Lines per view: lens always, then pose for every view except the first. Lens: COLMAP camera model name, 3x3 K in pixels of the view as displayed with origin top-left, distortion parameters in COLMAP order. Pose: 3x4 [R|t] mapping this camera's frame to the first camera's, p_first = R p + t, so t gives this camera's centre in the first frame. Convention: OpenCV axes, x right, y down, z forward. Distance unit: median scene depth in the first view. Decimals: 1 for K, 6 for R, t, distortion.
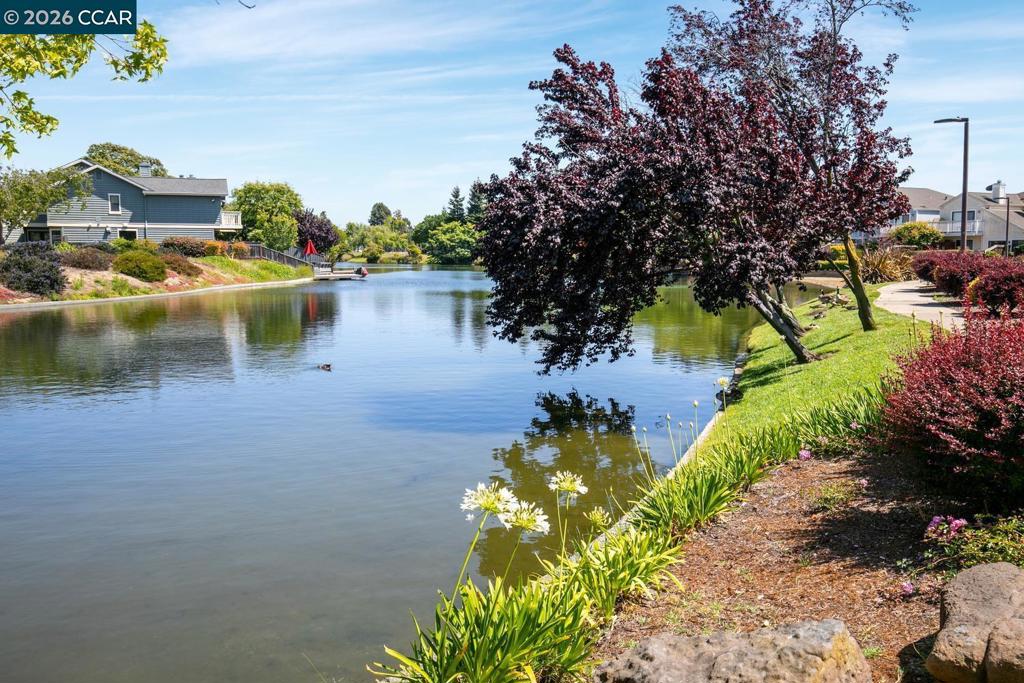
lens RADIAL K [[878.8, 0, 512.7], [0, 878.8, 341.5], [0, 0, 1]] dist [-0.008834, -0.001039]
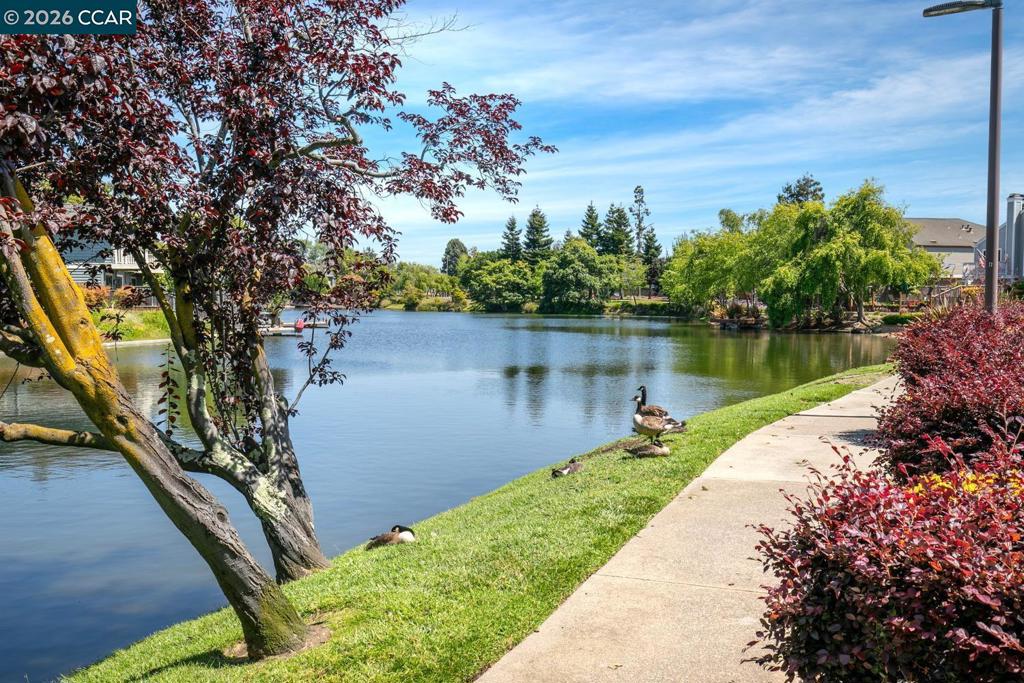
lens RADIAL K [[1036.5, 0, 511.5], [0, 1036.5, 340.9], [0, 0, 1]] dist [0.008169, 0.000000]
pose [[0.994785, 0.001462, -0.101982, 0.034825], [-0.007356, 0.998322, -0.057437, -0.005780], [0.101727, 0.057888, 0.993127, 0.049777]]
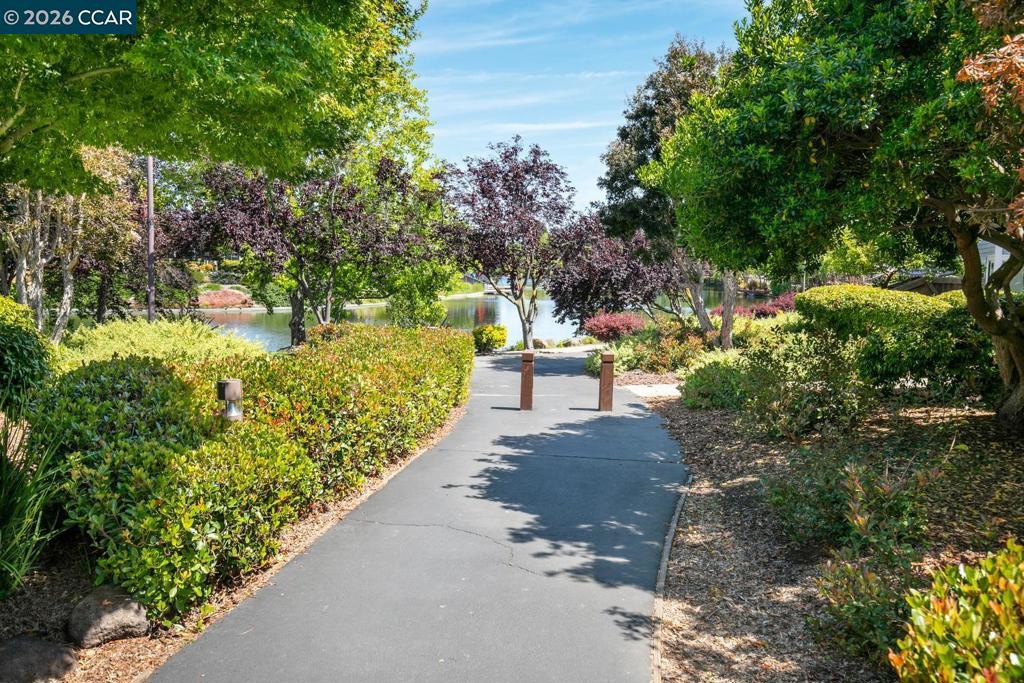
lens RADIAL K [[826.3, 0, 511.9], [0, 826.3, 341.5], [0, 0, 1]] dist [0.000266, 0.000040]
pose [[0.982319, 0.033551, -0.184181, 0.274213], [-0.035805, 0.999319, -0.008926, 0.069593], [0.183756, 0.015363, 0.982852, -1.309282]]
